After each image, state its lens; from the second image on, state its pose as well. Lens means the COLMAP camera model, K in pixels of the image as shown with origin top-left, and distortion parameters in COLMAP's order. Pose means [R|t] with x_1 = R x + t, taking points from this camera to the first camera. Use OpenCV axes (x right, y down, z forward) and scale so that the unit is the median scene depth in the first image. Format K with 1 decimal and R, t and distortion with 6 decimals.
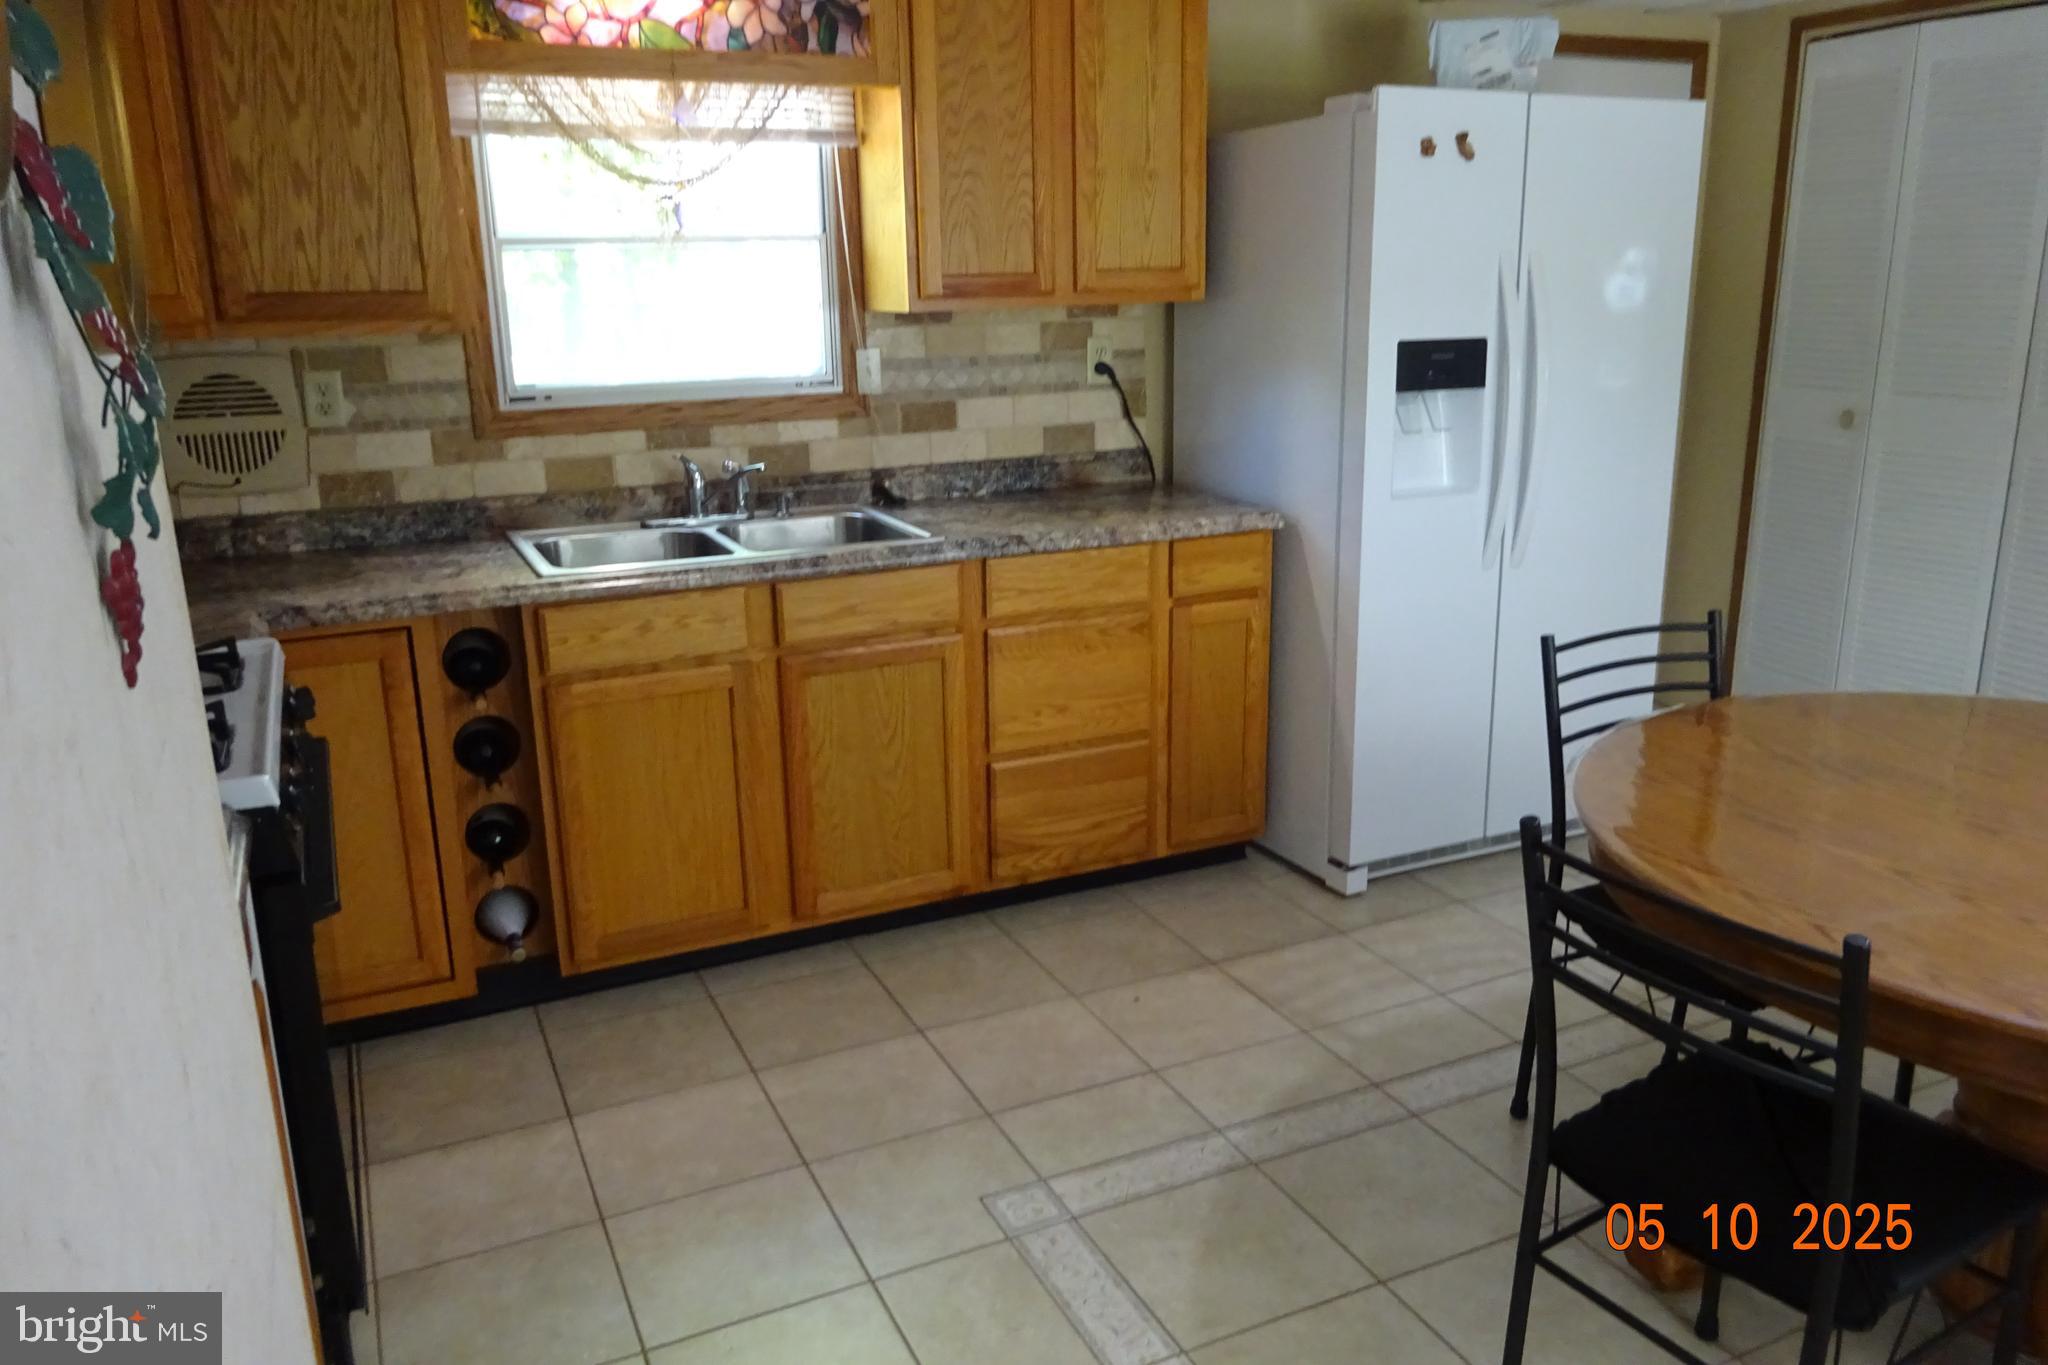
lens RADIAL K [[1514.2, 0, 1031.1], [0, 1514.2, 681.9], [0, 0, 1]] dist [0.002711, -0.001347]
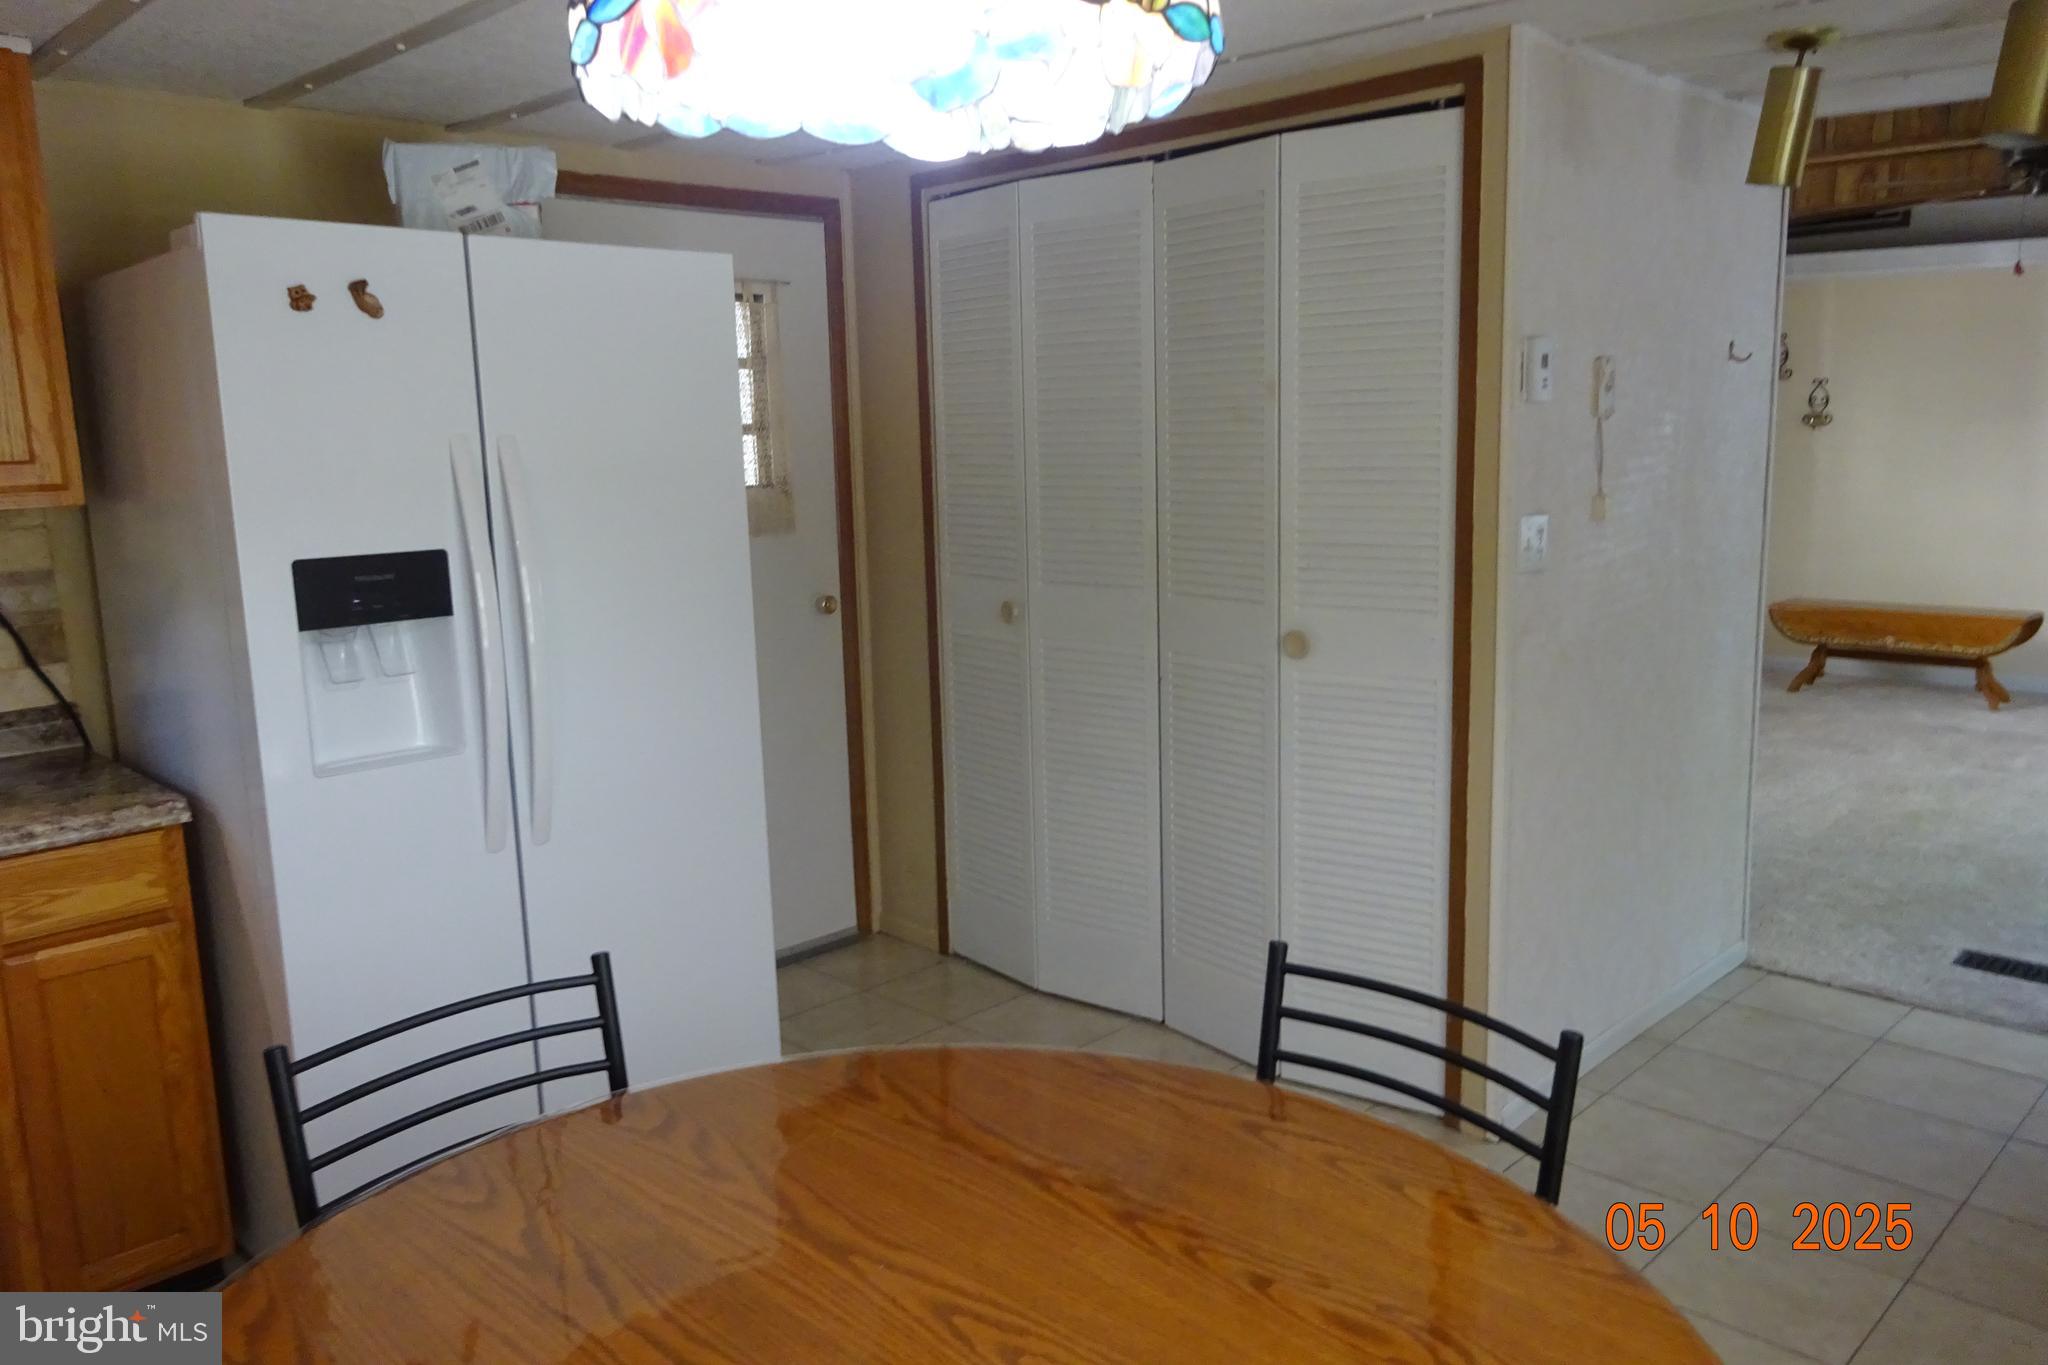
lens RADIAL K [[1514.2, 0, 1032.5], [0, 1514.2, 687.3], [0, 0, 1]] dist [0.002711, -0.001347]
pose [[0.938872, -0.066834, 0.337718, 0.312089], [0.100133, 0.991577, -0.082143, -0.069160], [-0.329384, 0.110939, 0.937656, 0.209955]]
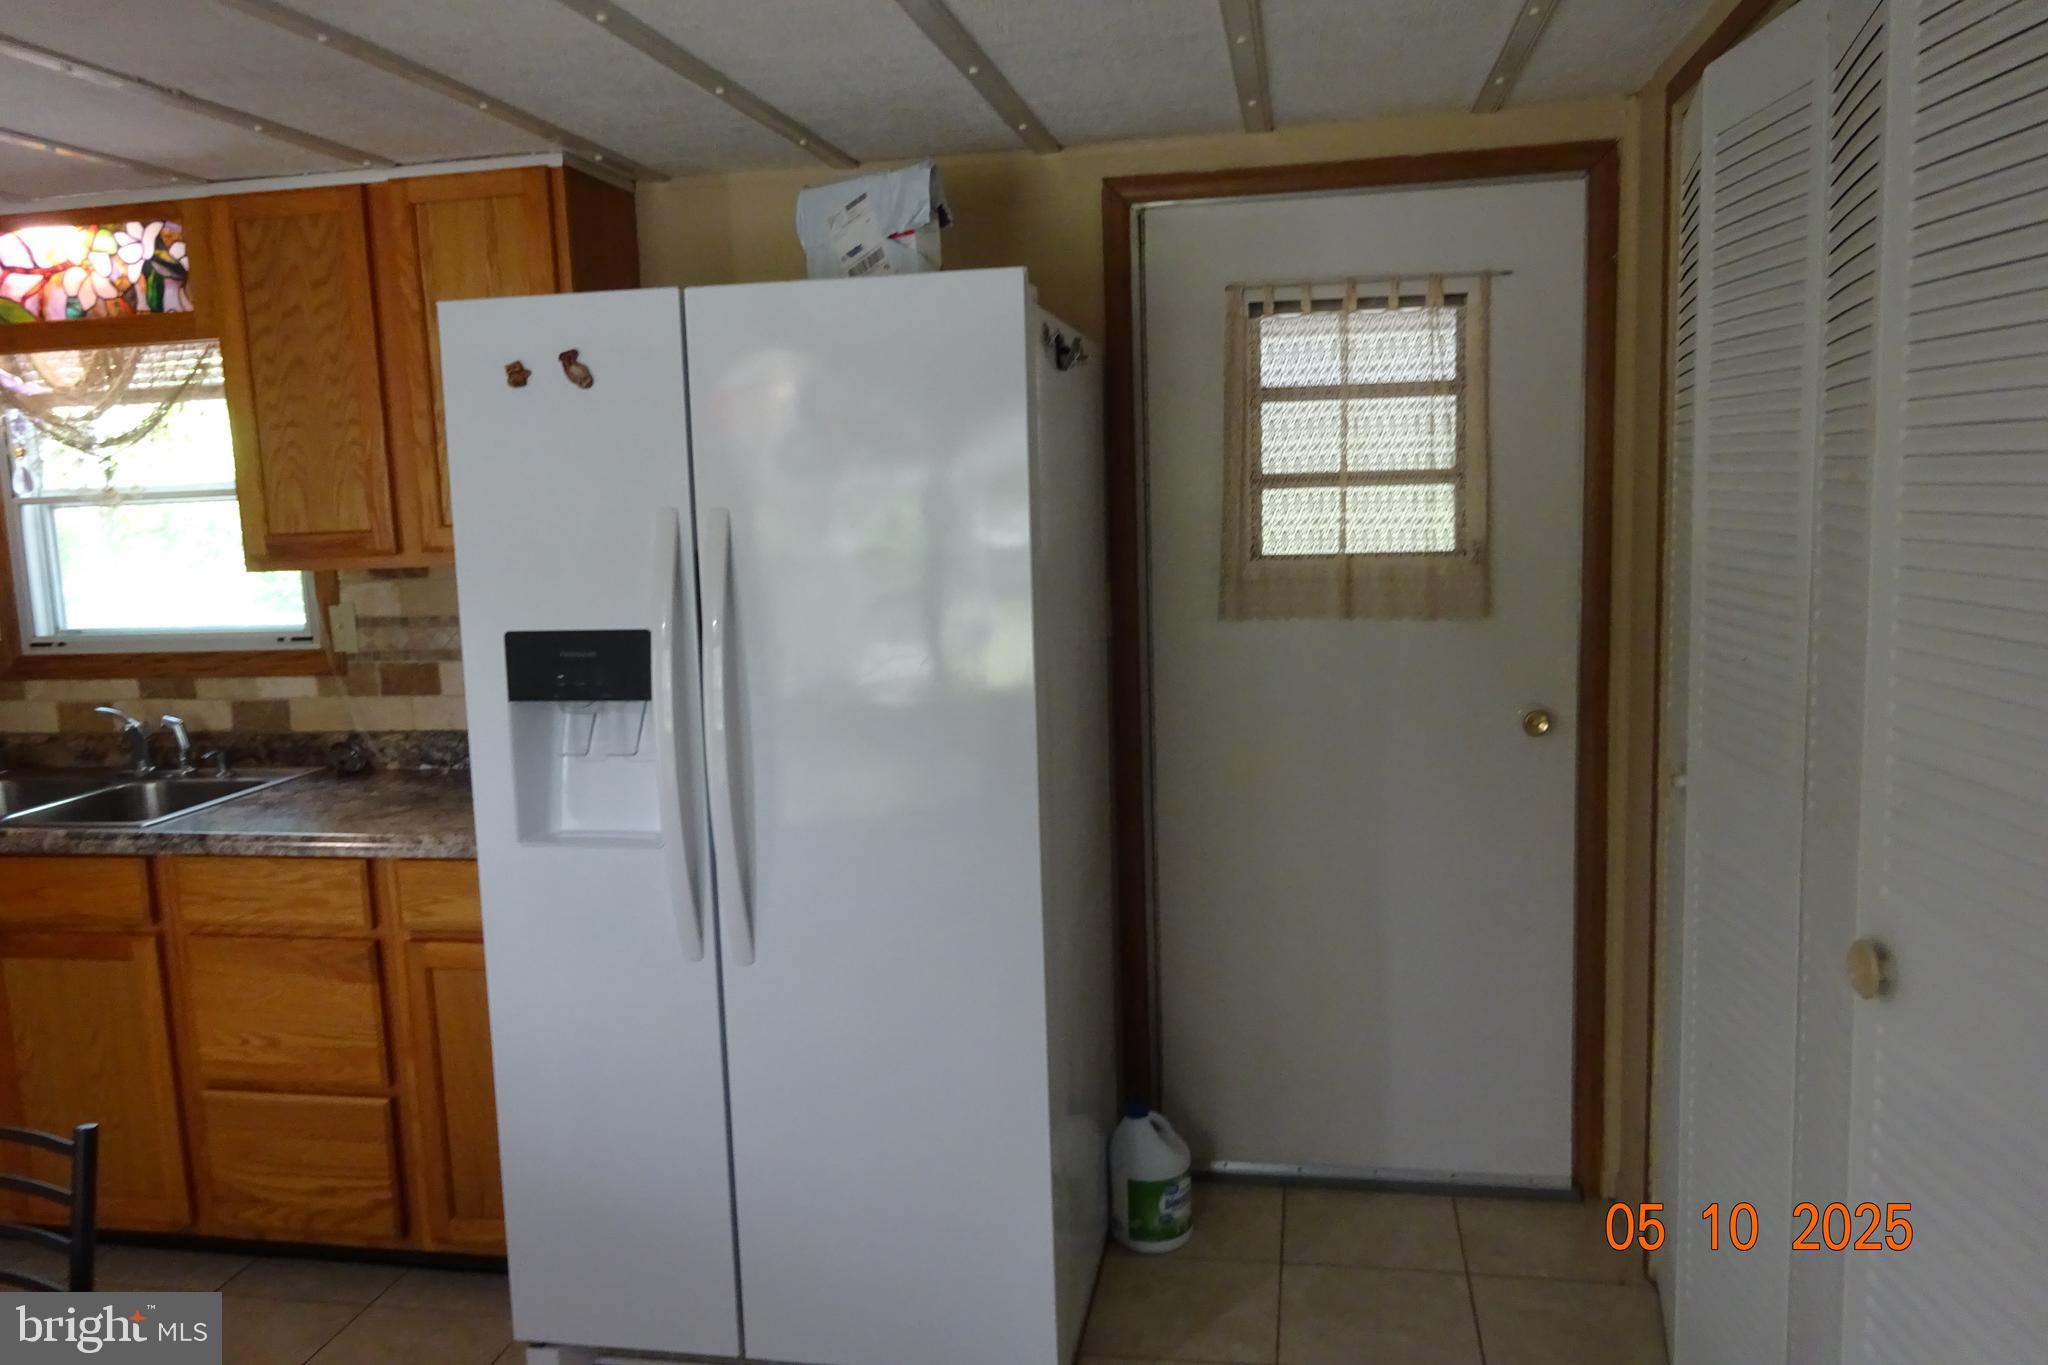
lens RADIAL K [[1514.2, 0, 1021.4], [0, 1514.2, 681.9], [0, 0, 1]] dist [0.002711, -0.001347]
pose [[0.809597, 0.066550, -0.583201, 0.836092], [-0.131927, 0.988763, -0.070312, -0.175719], [0.571969, 0.133864, 0.809279, 0.532437]]
